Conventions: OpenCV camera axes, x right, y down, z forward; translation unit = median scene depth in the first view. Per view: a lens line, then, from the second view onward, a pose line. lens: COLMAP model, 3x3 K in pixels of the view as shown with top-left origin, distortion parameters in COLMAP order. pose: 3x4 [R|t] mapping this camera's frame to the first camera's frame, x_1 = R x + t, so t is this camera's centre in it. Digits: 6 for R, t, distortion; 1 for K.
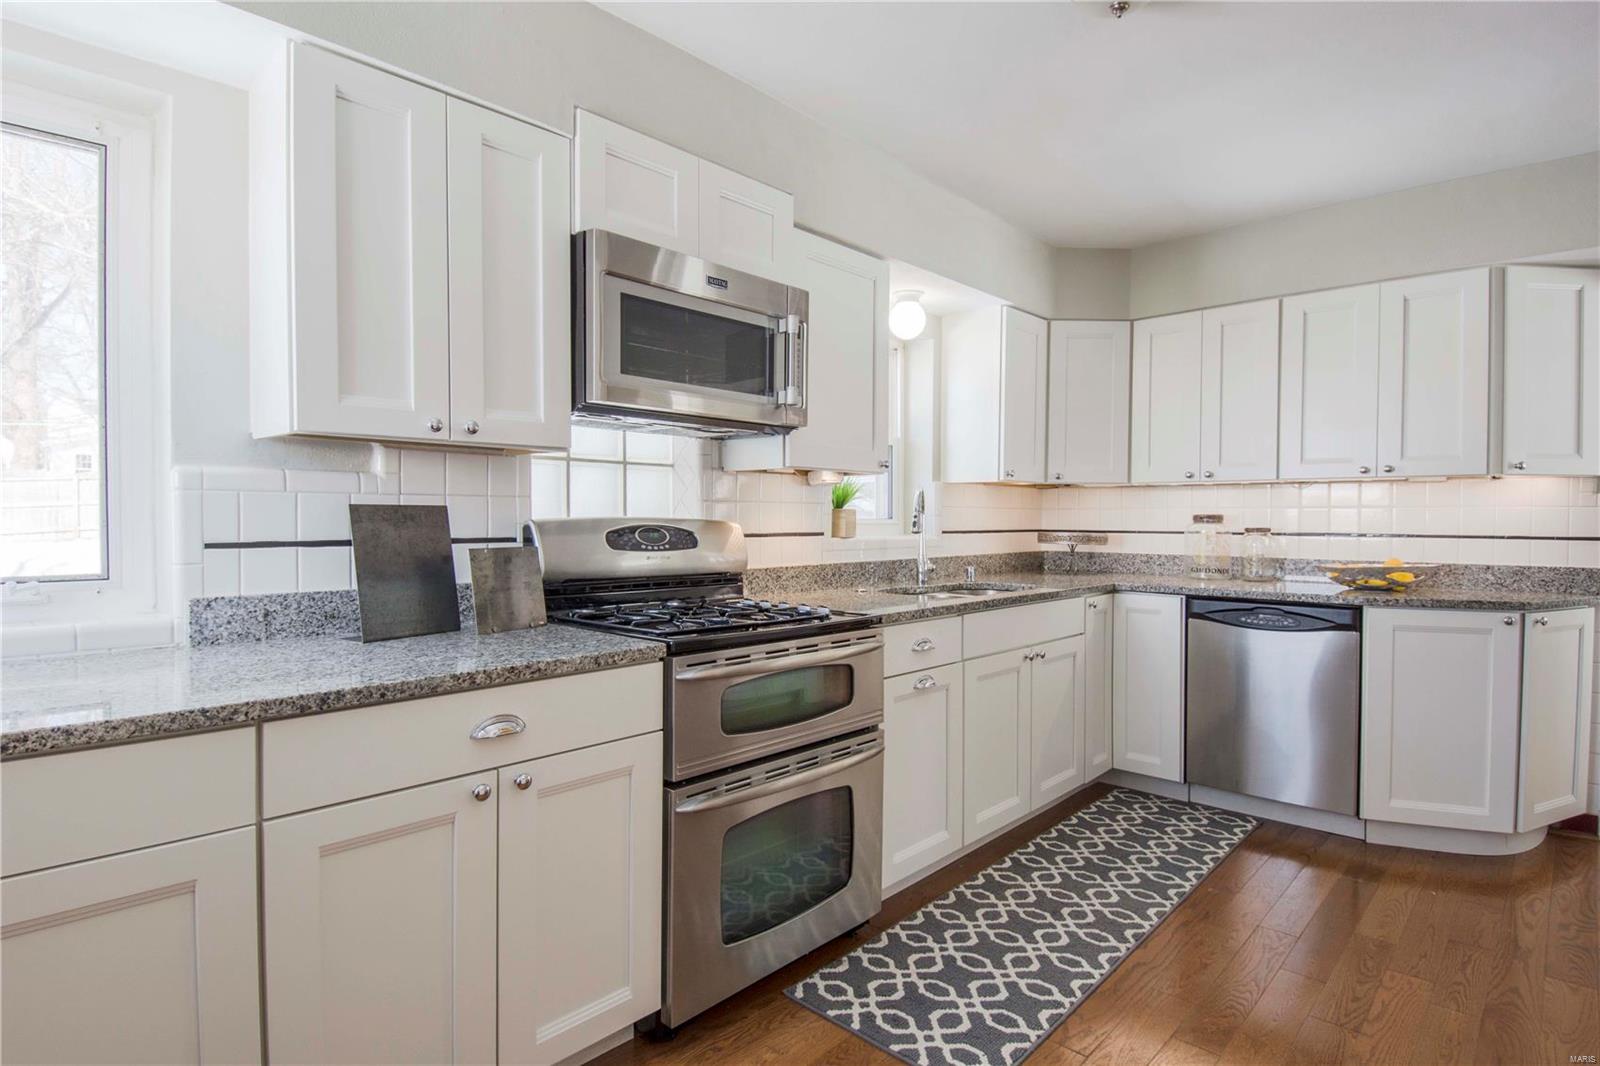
lens RADIAL K [[829.6, 0, 800.0], [0, 829.6, 533.0], [0, 0, 1]] dist [0.049507, -0.054444]
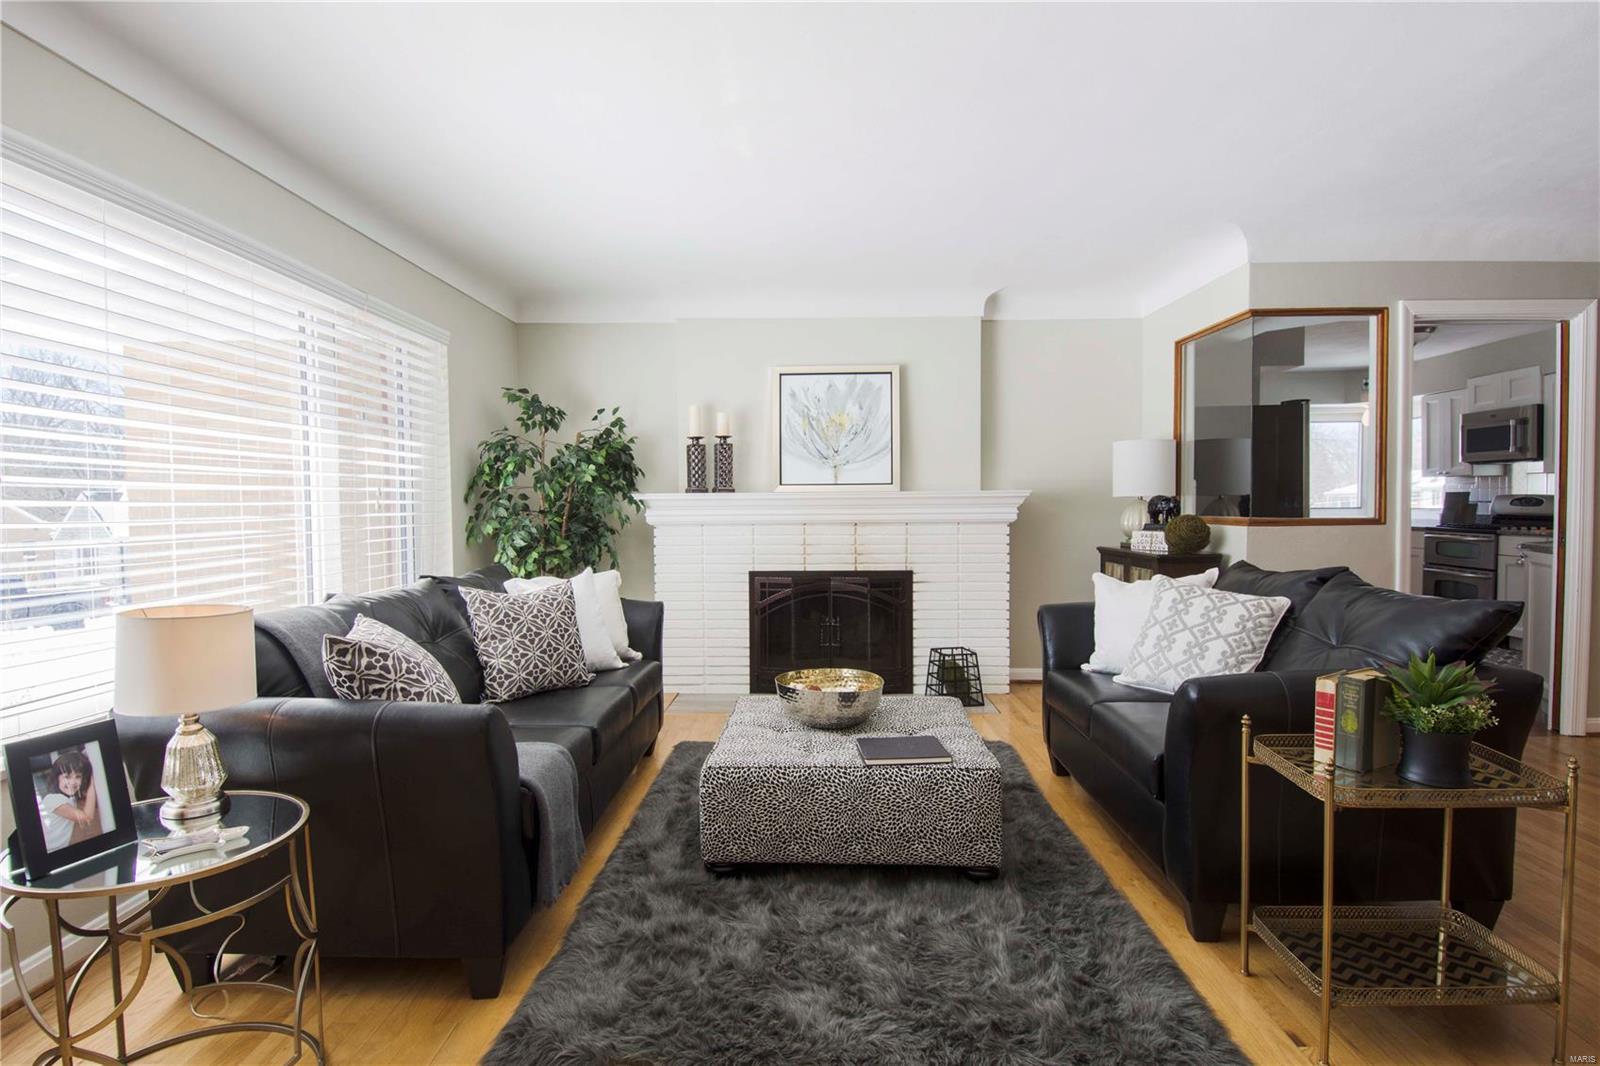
lens RADIAL K [[829.6, 0, 800.0], [0, 829.6, 533.0], [0, 0, 1]] dist [0.049507, -0.054444]
pose [[-0.746650, 0.025816, -0.664716, 3.020082], [-0.006381, 0.998923, 0.045963, -0.002063], [0.665187, 0.038560, -0.745681, 1.279877]]
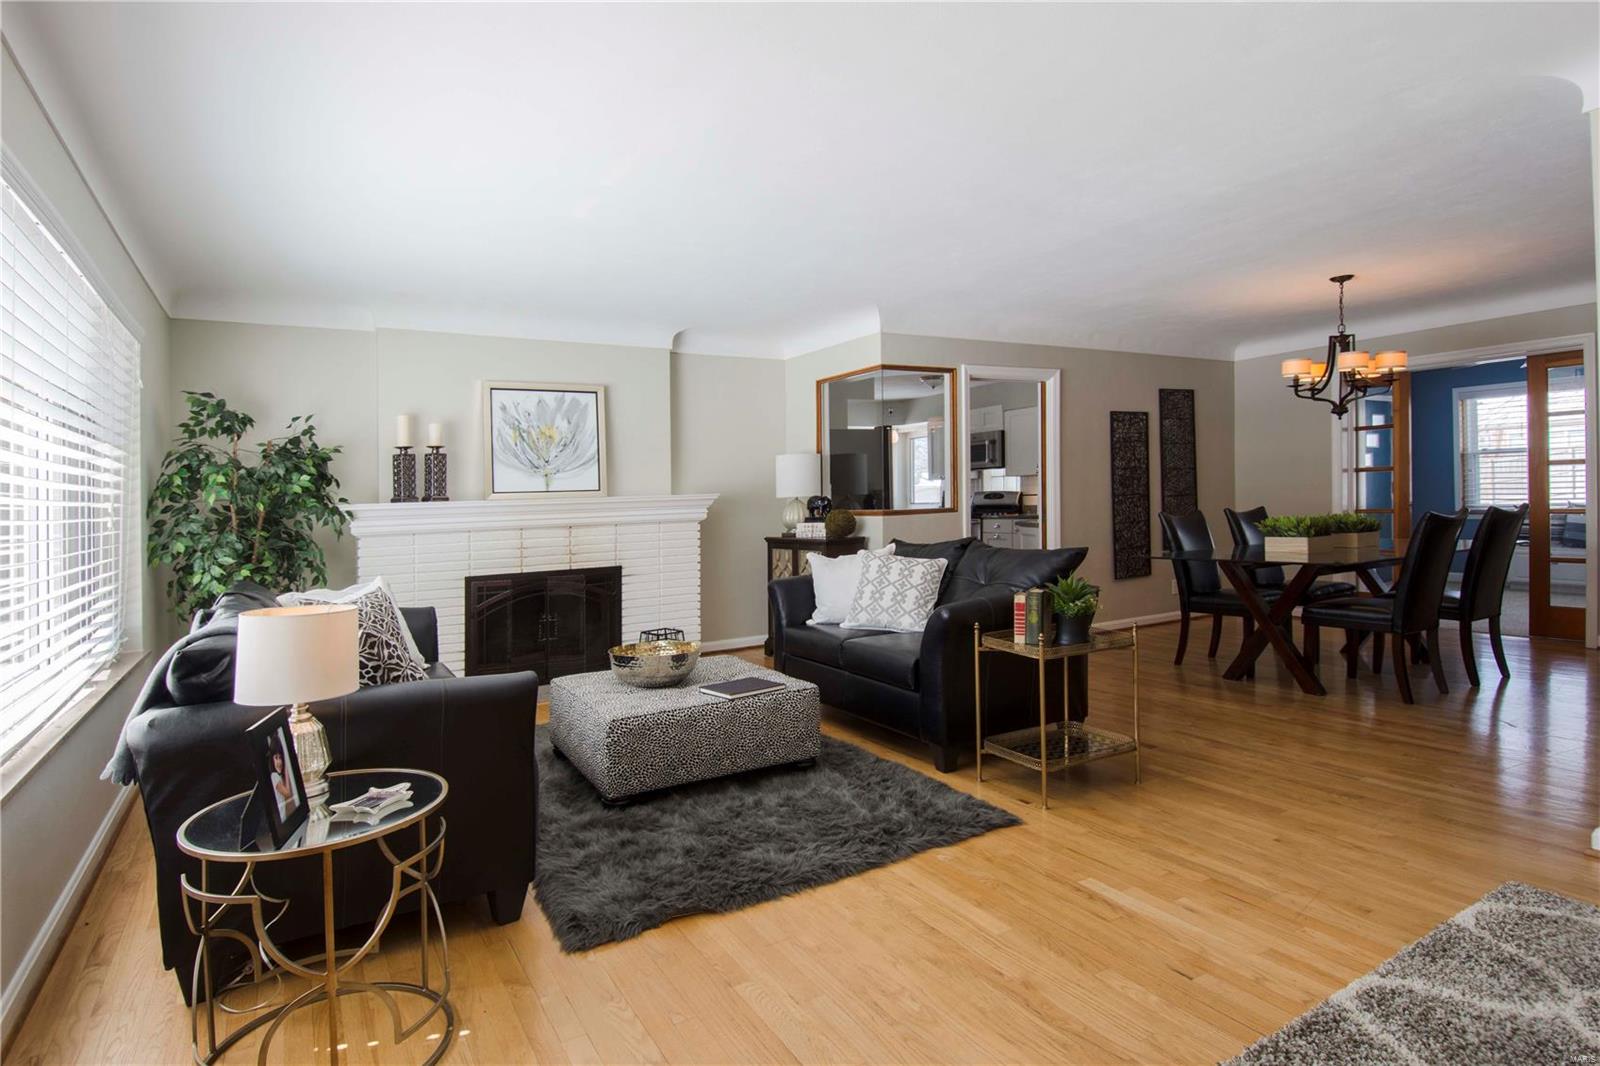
lens RADIAL K [[786.5, 0, 799.5], [0, 786.5, 524.3], [0, 0, 1]] dist [0.042392, -0.043657]
pose [[-0.320508, 0.037037, -0.946522, 3.322143], [0.017309, 0.999297, 0.033241, 0.000451], [0.947088, -0.005730, -0.320923, 1.161248]]
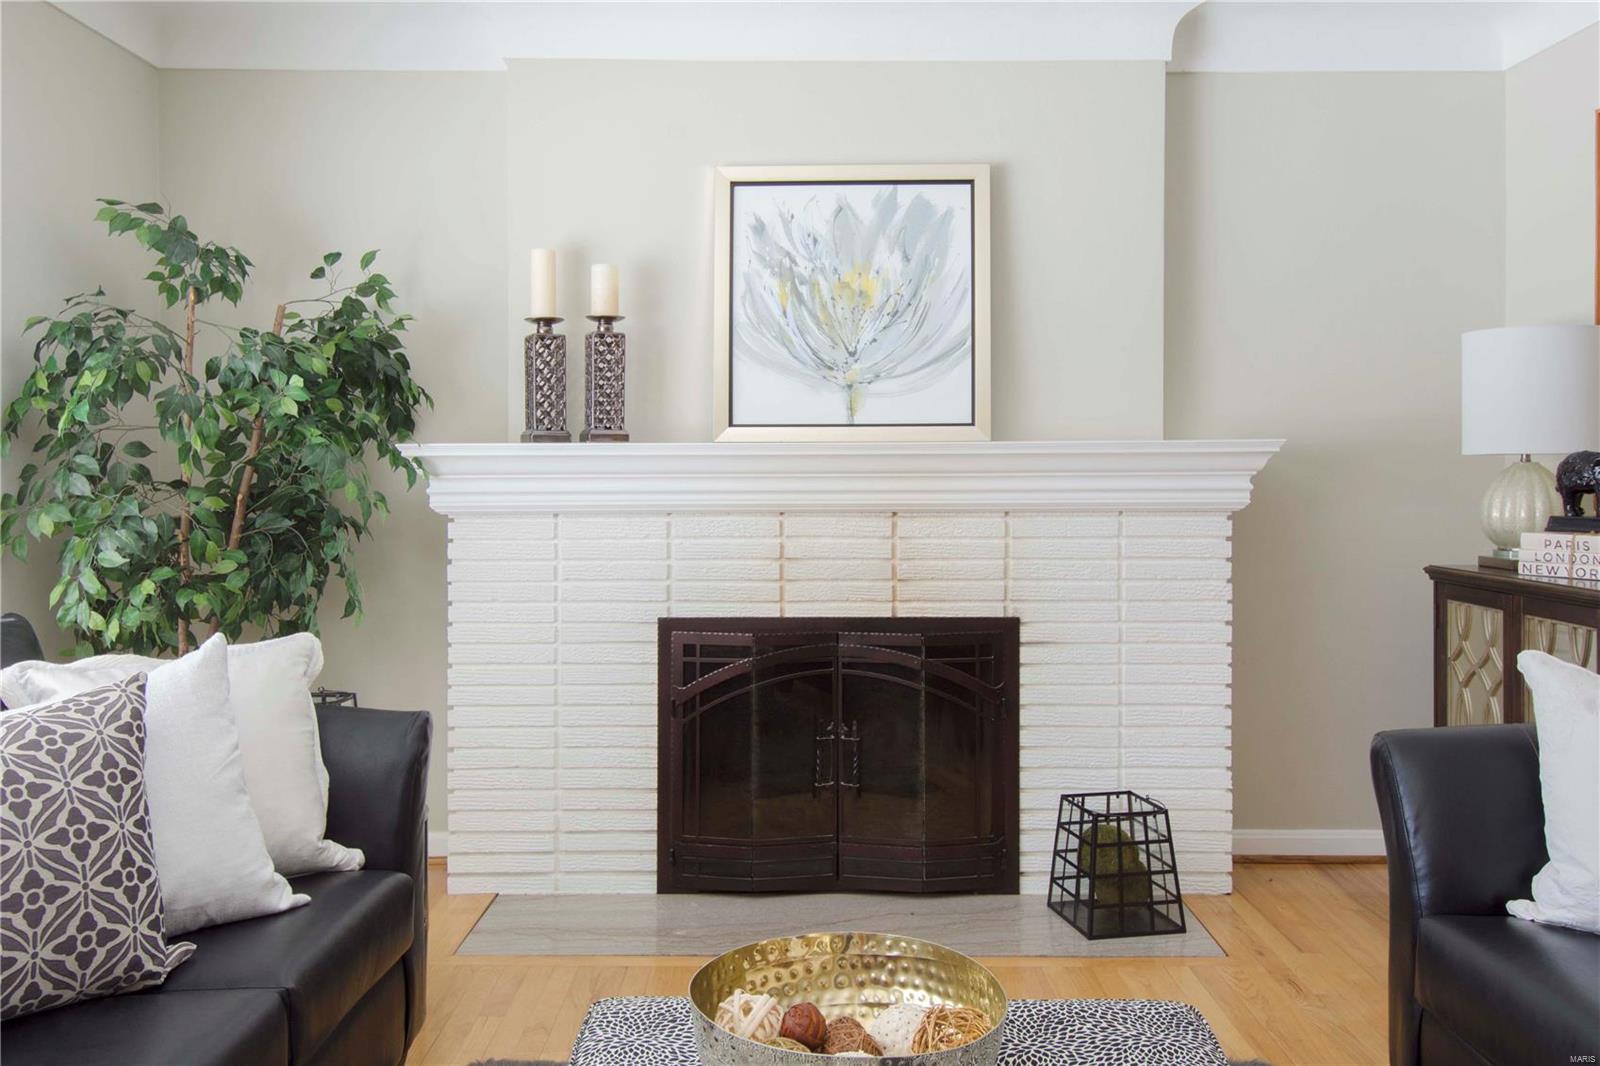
lens RADIAL K [[1449.1, 0, 804.0], [0, 1449.1, 420.8], [0, 0, 1]] dist [-0.001544, -0.000593]
pose [[-0.735953, -0.019834, -0.676742, 2.783900], [-0.010715, 0.999787, -0.017649, -0.003338], [0.676948, -0.005738, -0.736009, 1.025560]]
